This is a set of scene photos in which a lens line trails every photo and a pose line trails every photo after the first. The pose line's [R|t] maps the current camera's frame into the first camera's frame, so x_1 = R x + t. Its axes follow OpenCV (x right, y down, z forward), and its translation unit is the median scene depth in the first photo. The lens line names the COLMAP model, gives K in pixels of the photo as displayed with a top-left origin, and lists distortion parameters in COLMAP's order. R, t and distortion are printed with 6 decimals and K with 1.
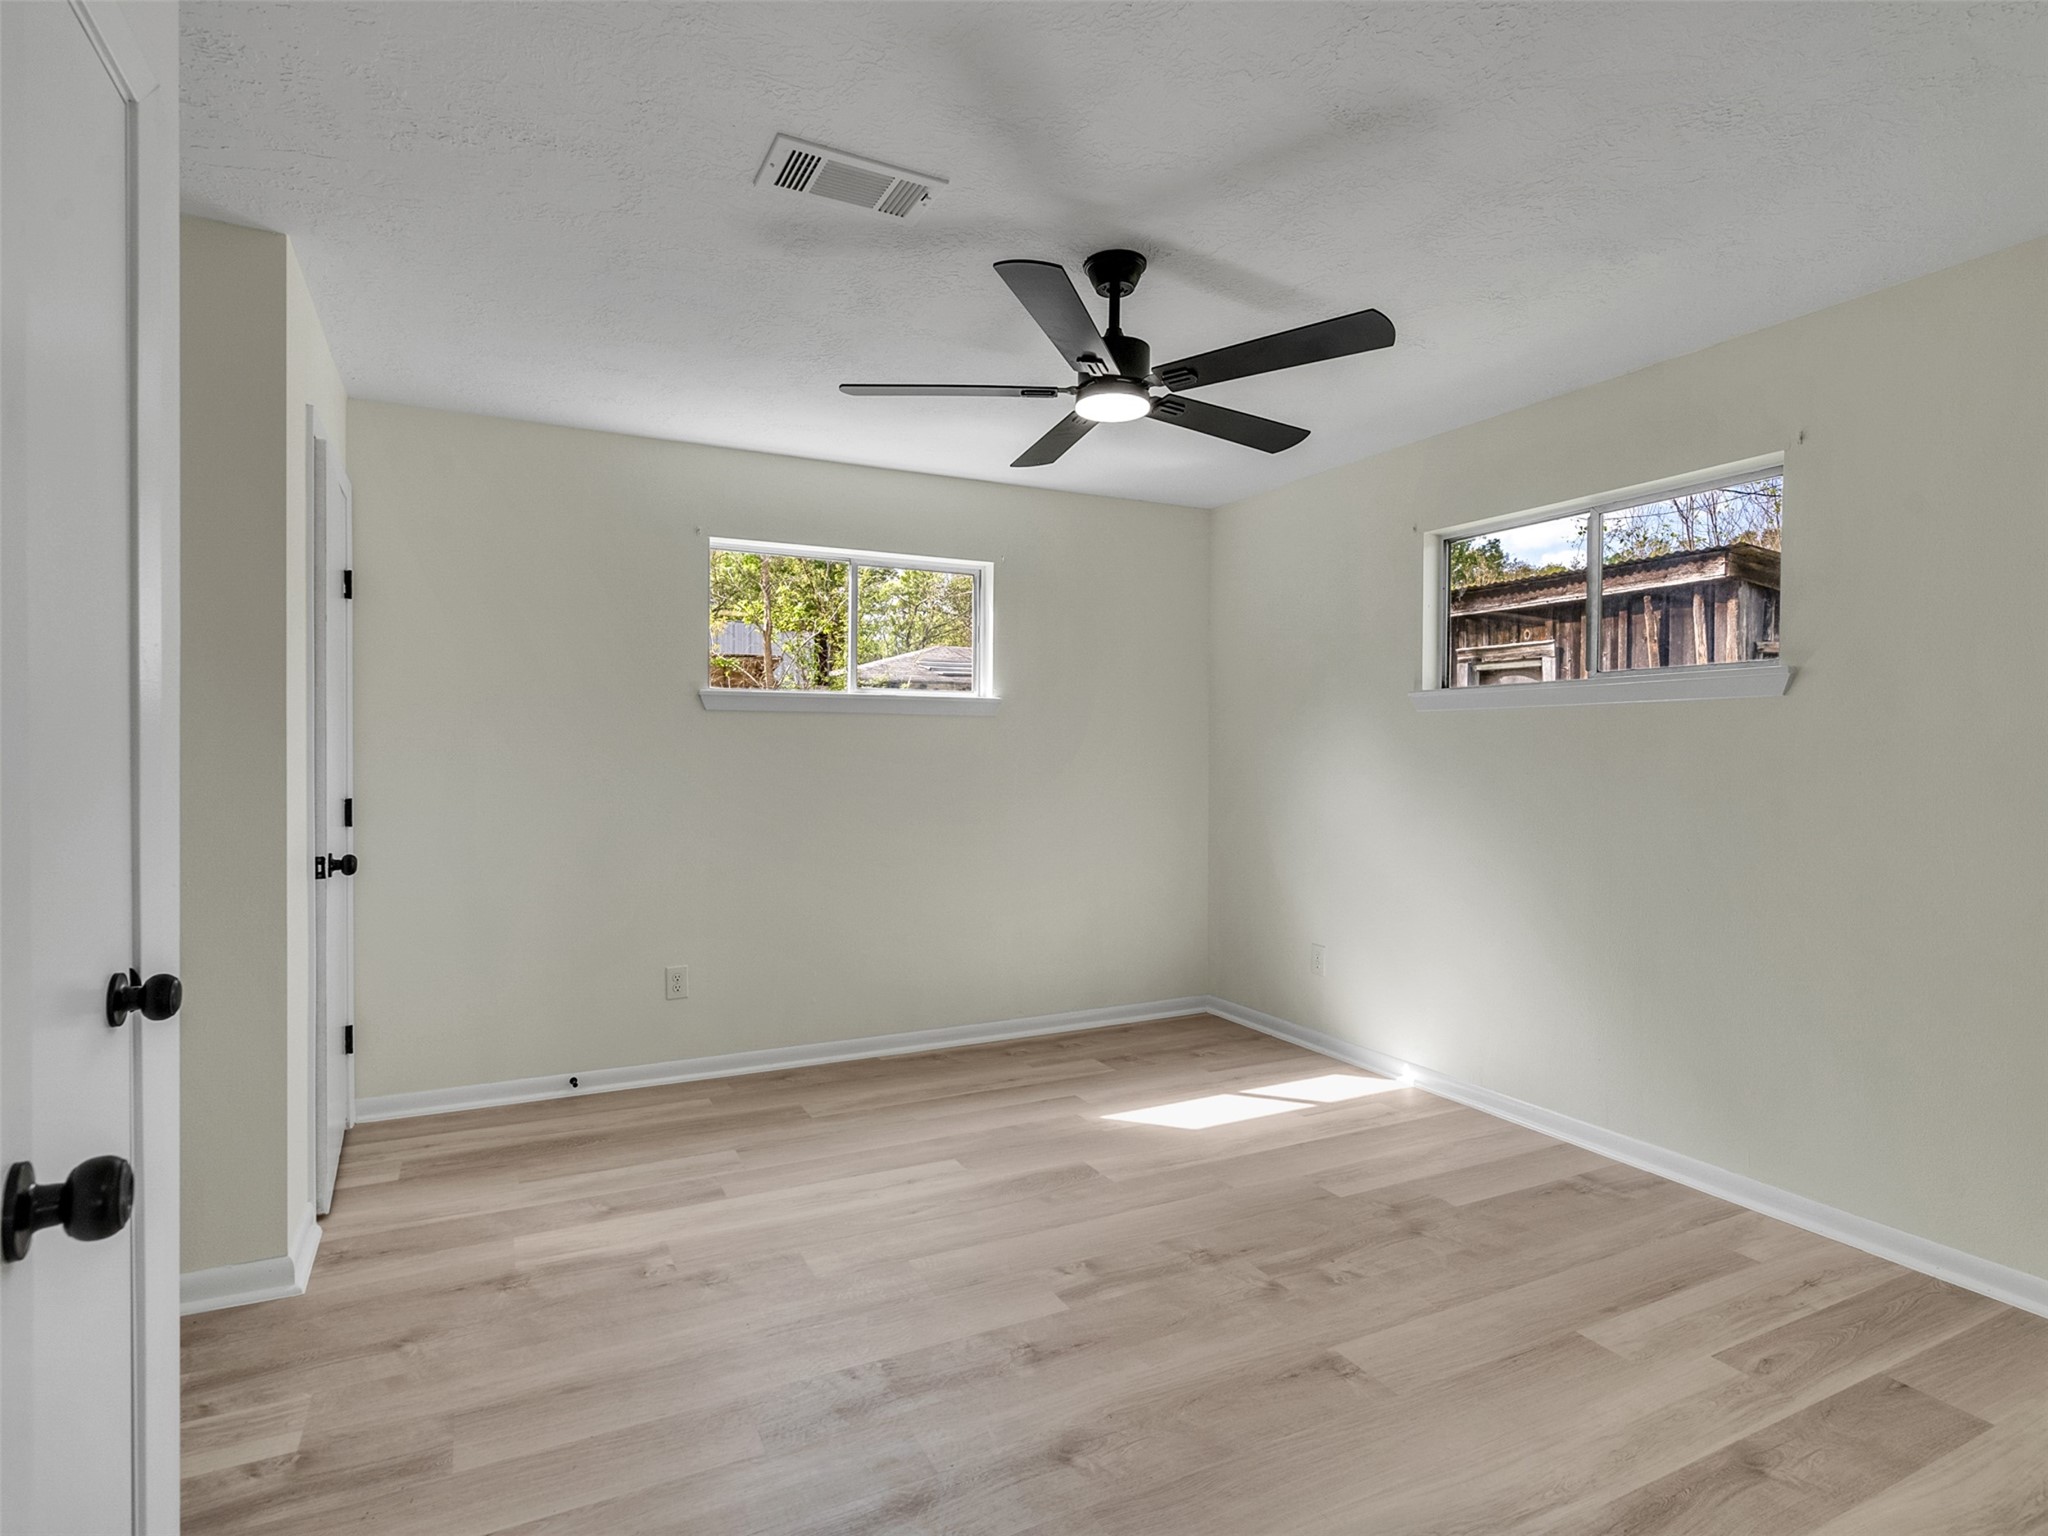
lens RADIAL K [[1047.1, 0, 1020.3], [0, 1047.1, 762.6], [0, 0, 1]] dist [-0.010636, 0.005972]
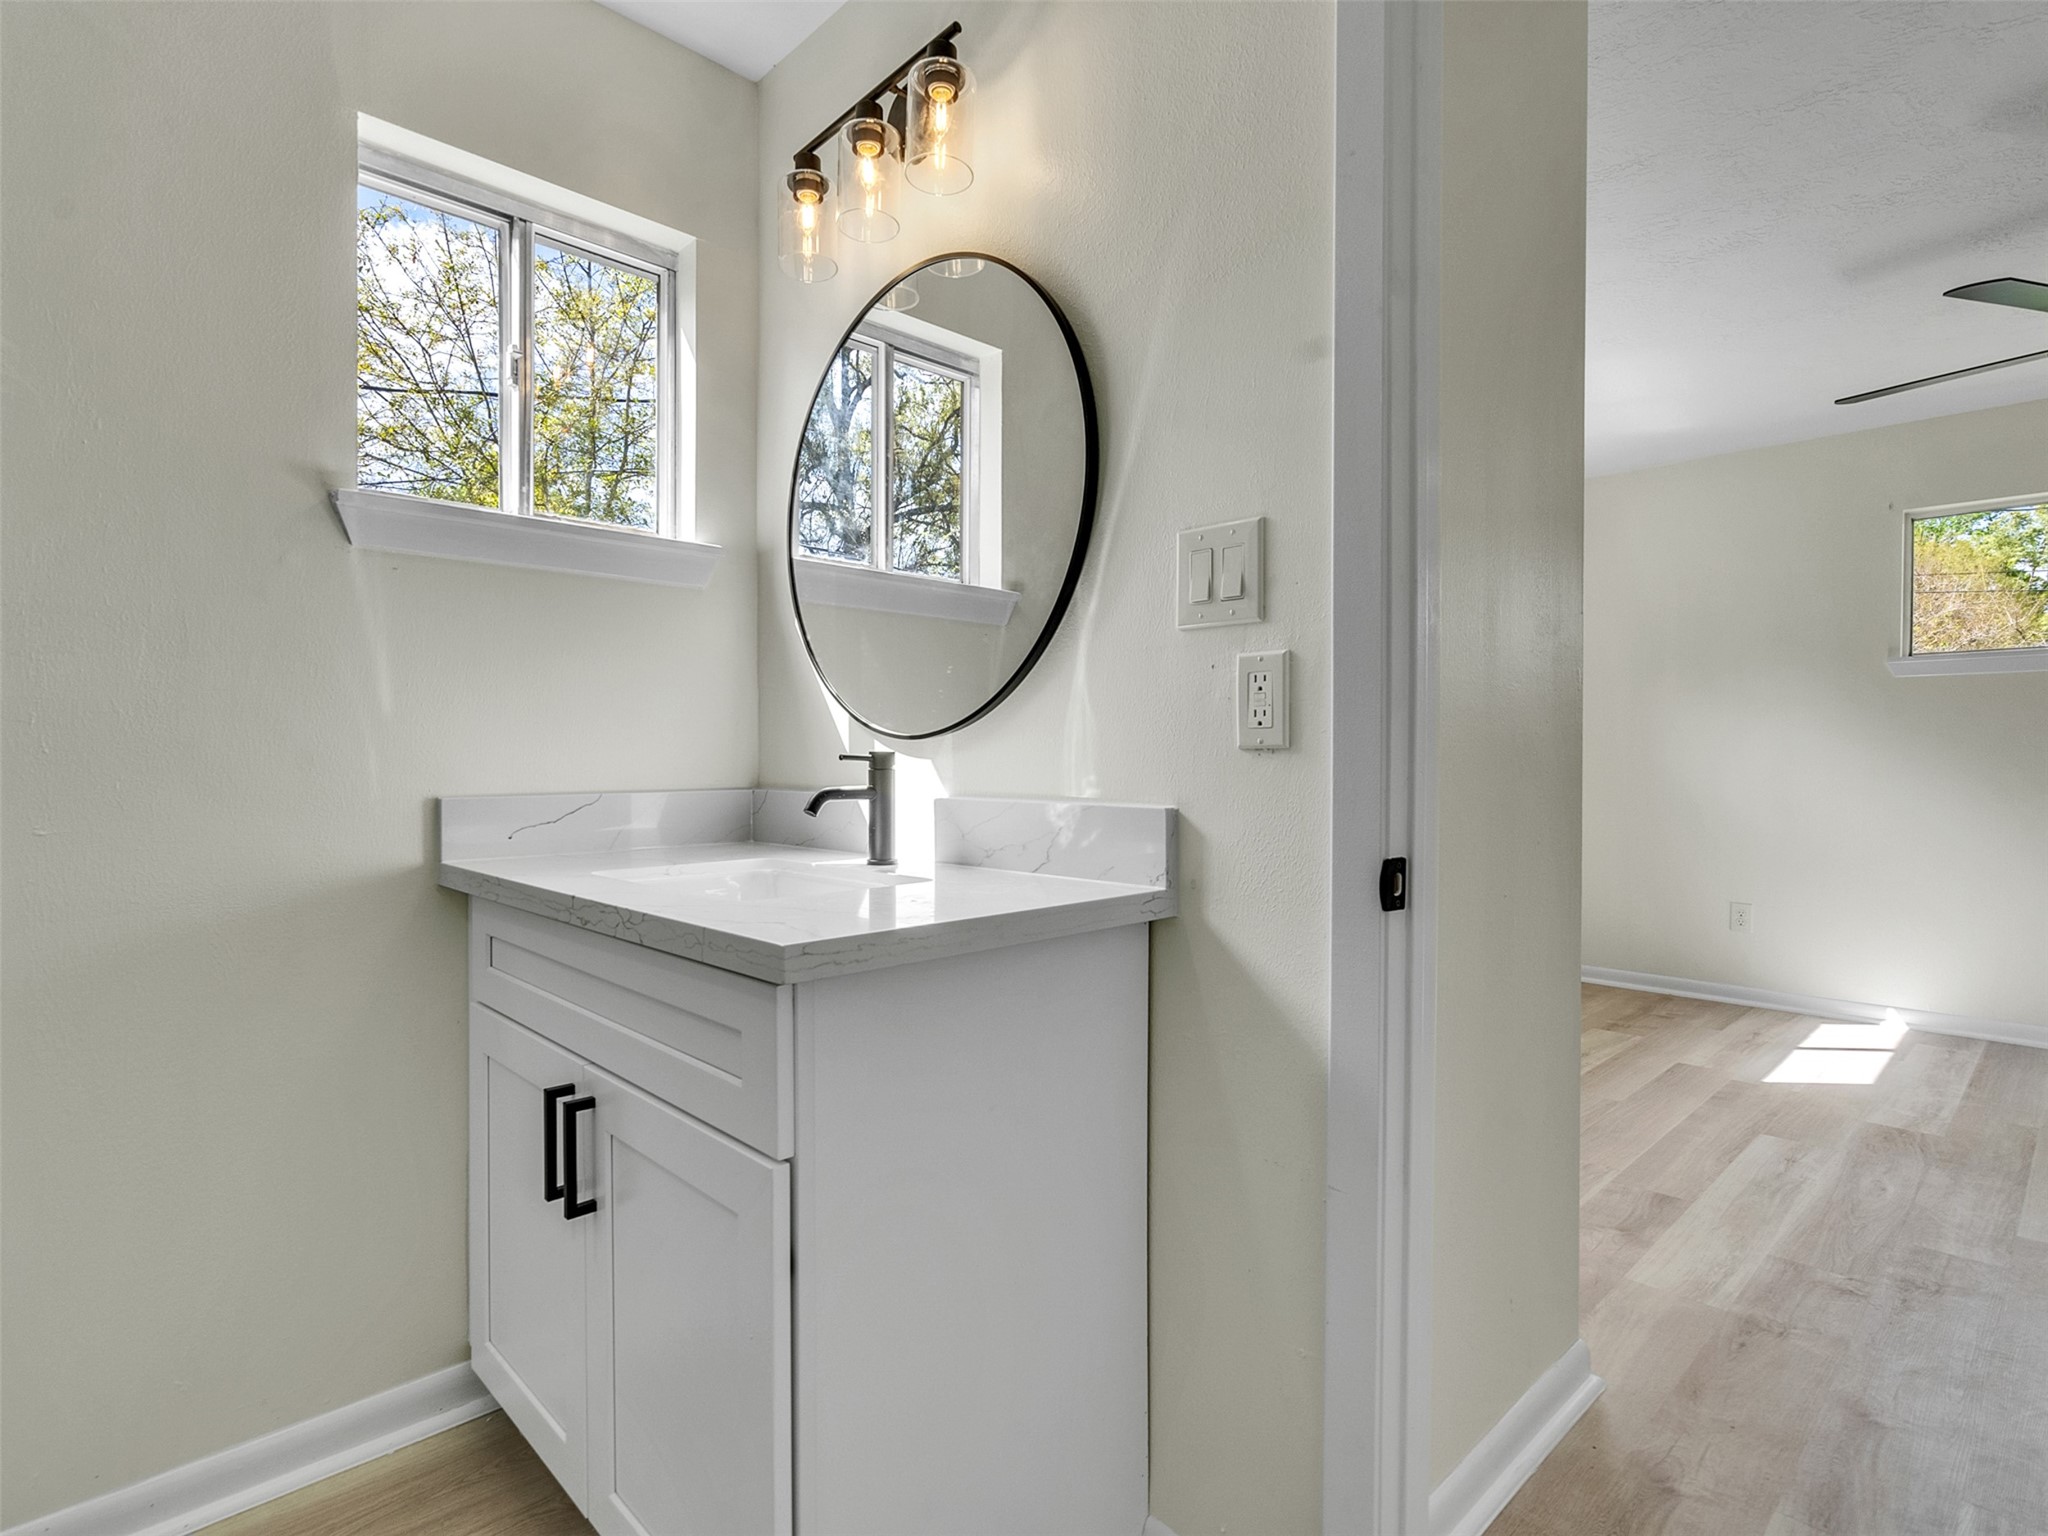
lens RADIAL K [[1047.1, 0, 1023.2], [0, 1047.1, 758.8], [0, 0, 1]] dist [-0.010636, 0.005972]
pose [[0.957582, -0.006099, 0.288098, -1.235111], [0.007493, 0.999965, -0.003734, 0.051102], [-0.288065, 0.005734, 0.957594, 0.372112]]
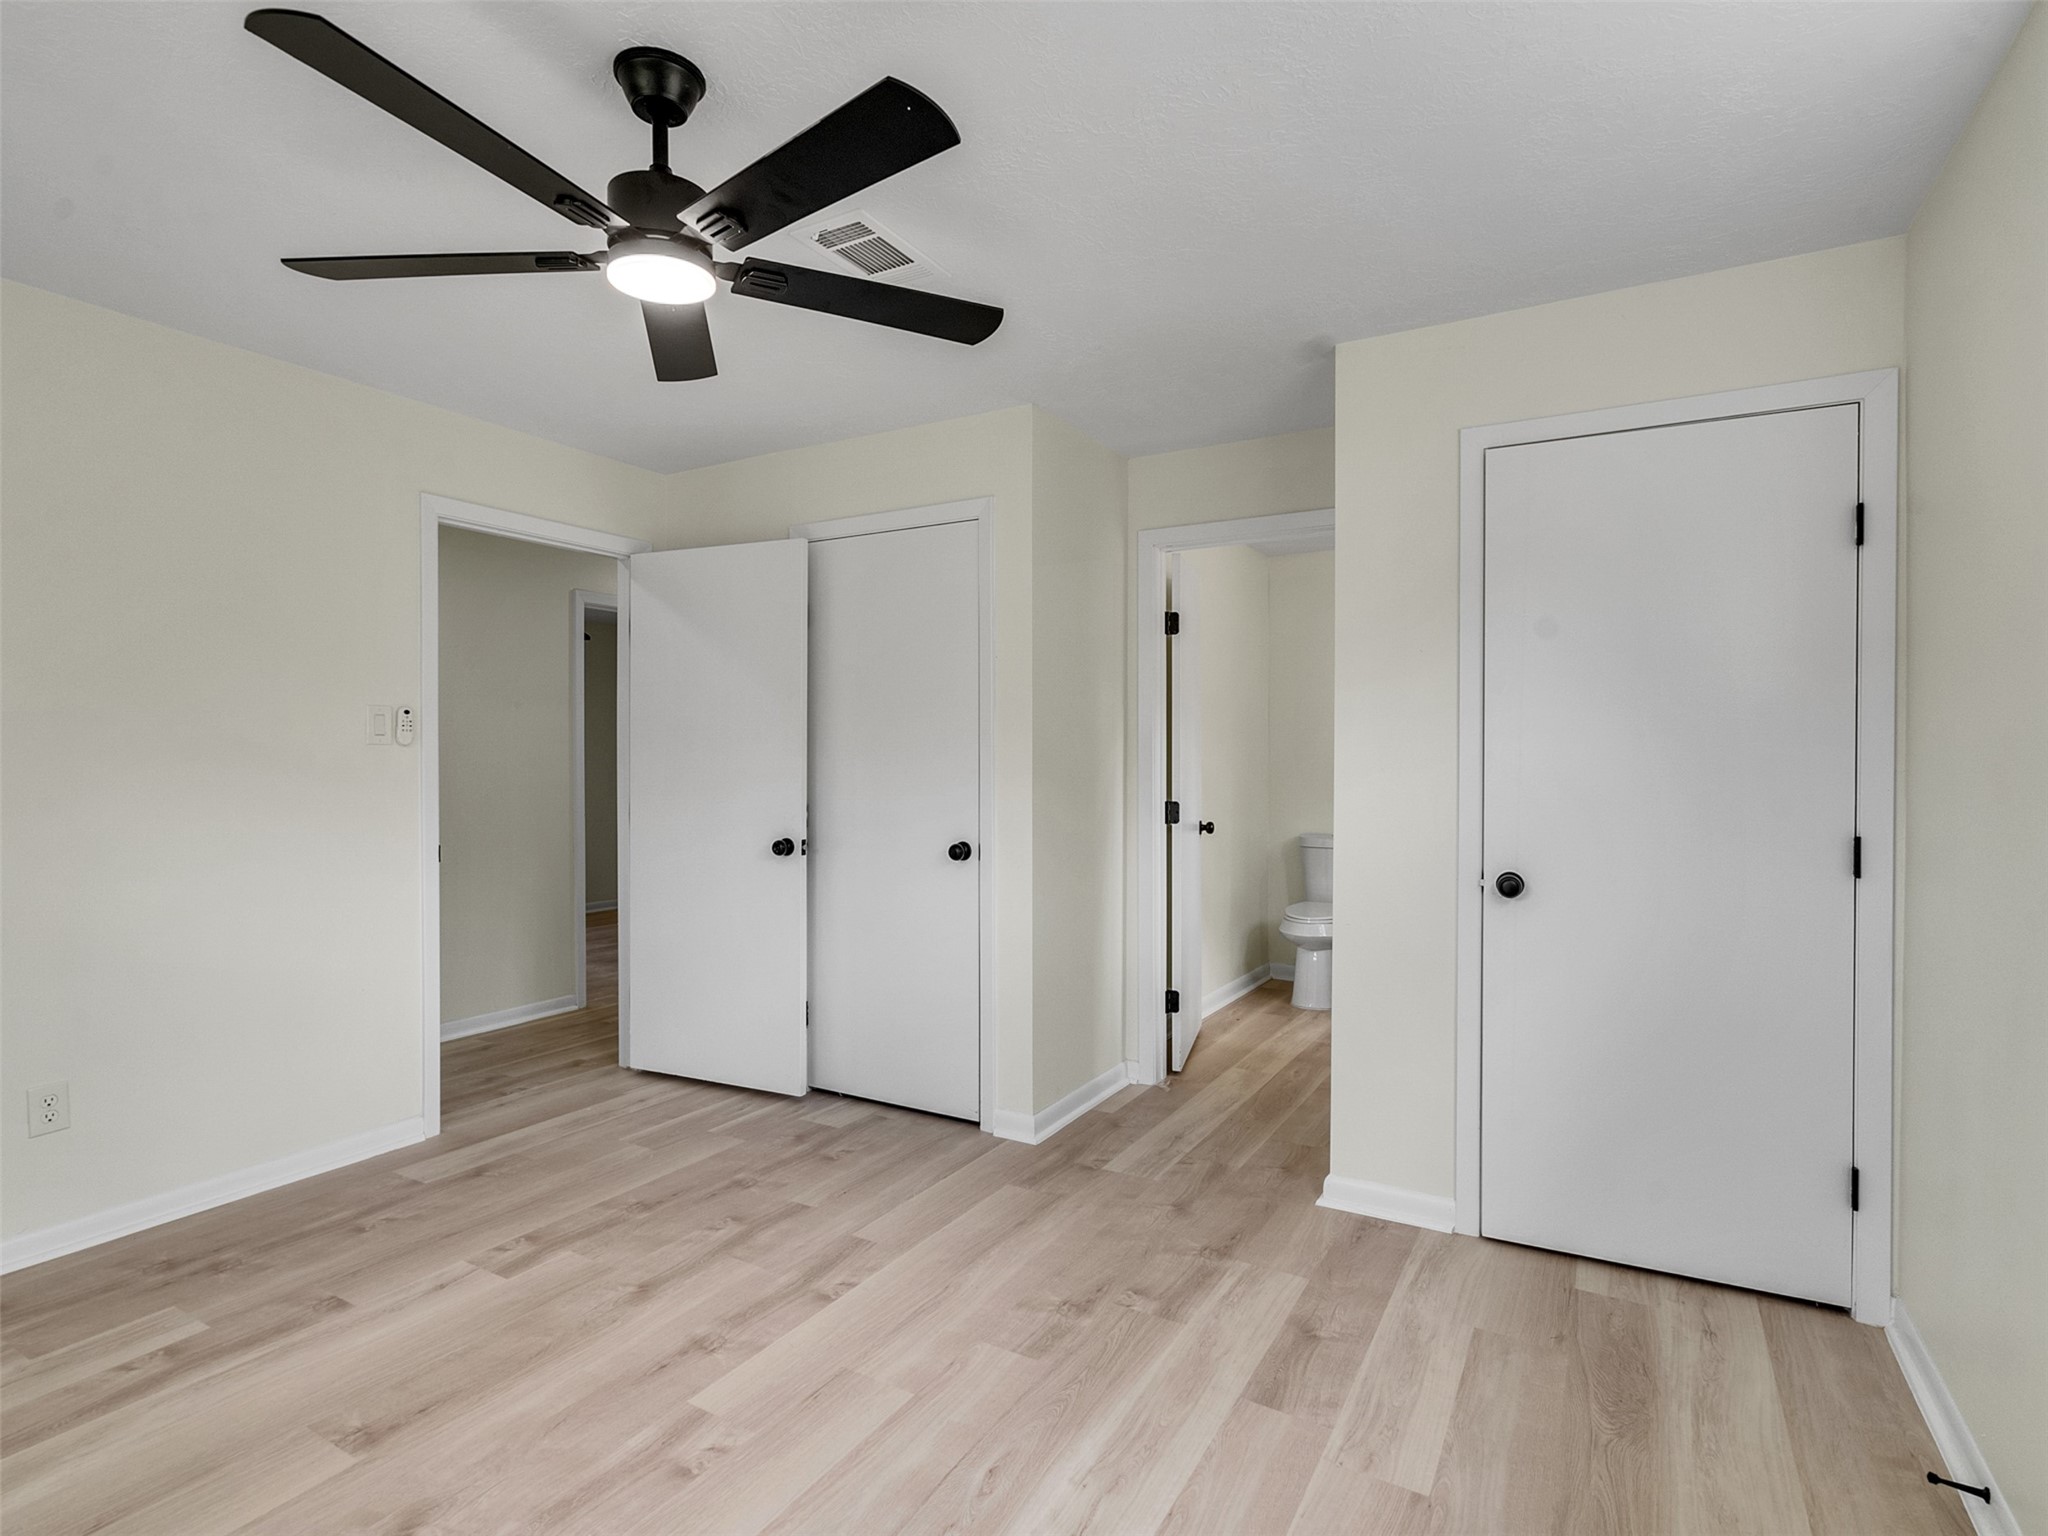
lens RADIAL K [[1047.1, 0, 1022.8], [0, 1047.1, 767.1], [0, 0, 1]] dist [-0.010636, 0.005972]
pose [[-0.839931, -0.005066, -0.542670, 0.267522], [-0.013225, 0.999851, 0.011136, -0.020273], [0.542532, 0.016530, -0.839872, 1.744666]]
